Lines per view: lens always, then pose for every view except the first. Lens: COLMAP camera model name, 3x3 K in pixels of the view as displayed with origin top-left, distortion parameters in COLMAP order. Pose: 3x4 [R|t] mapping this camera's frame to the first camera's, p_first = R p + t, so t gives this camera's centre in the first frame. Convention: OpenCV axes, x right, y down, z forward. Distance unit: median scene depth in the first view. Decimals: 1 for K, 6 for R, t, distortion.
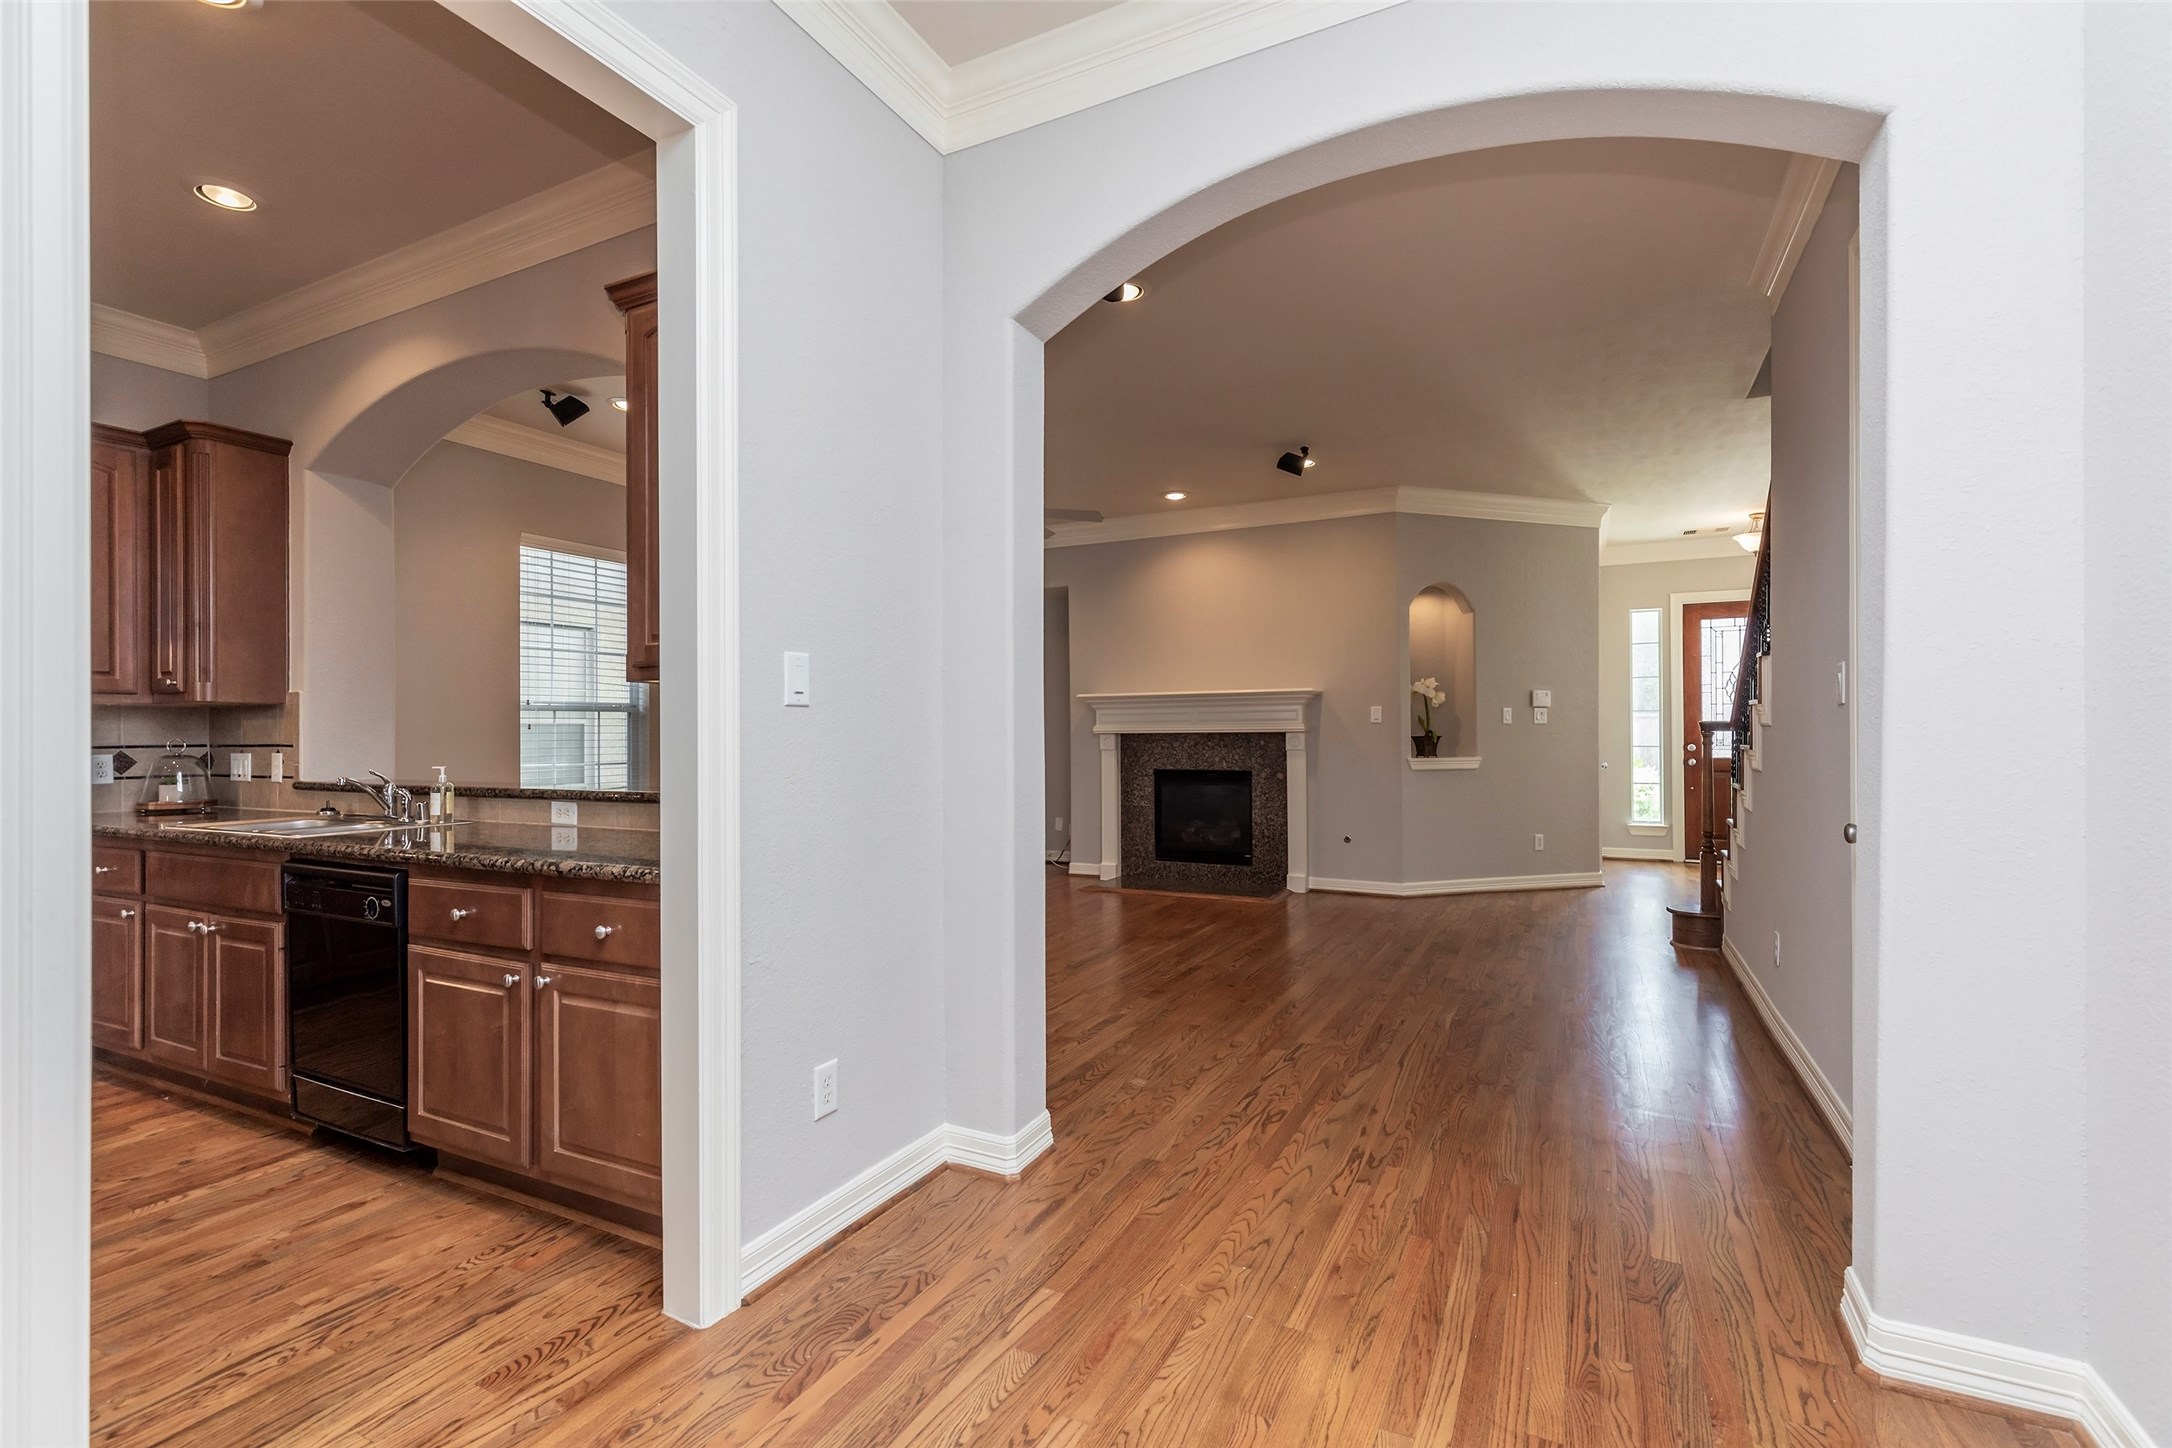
lens RADIAL K [[998.2, 0, 1056.8], [0, 998.2, 731.6], [0, 0, 1]] dist [0.005553, -0.001748]
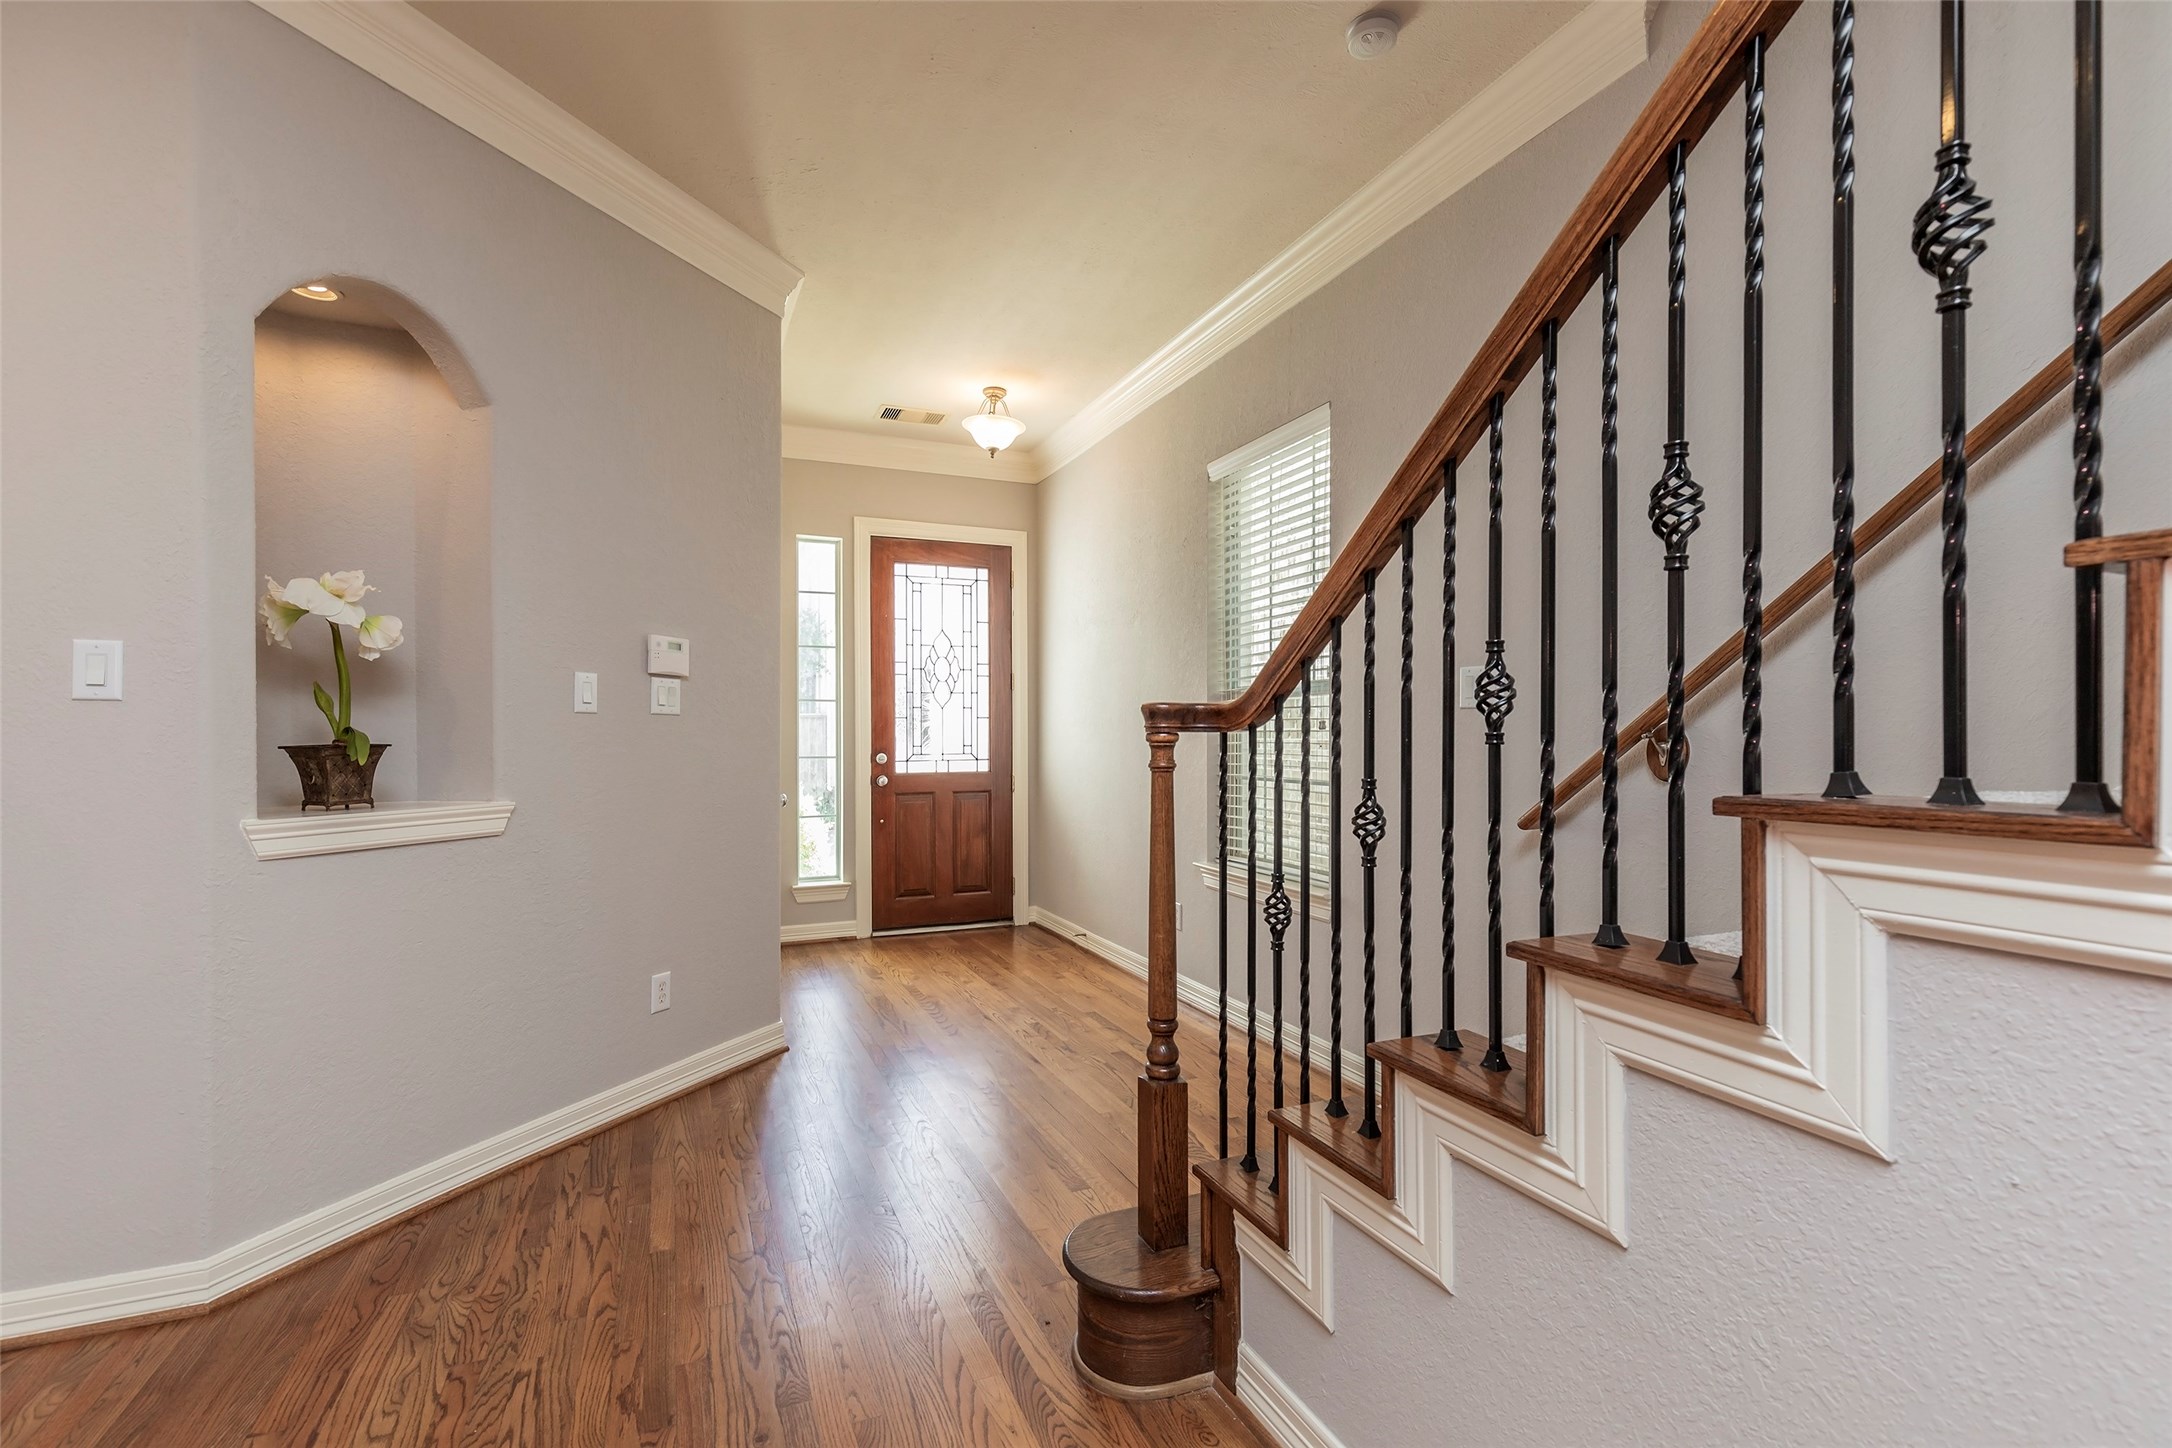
lens RADIAL K [[998.2, 0, 1096.3], [0, 998.2, 728.3], [0, 0, 1]] dist [0.005553, -0.001748]
pose [[0.634951, 0.006303, 0.772527, 0.223404], [0.000181, 0.999965, -0.008308, 0.001754], [-0.772553, 0.005415, 0.634928, 0.482883]]
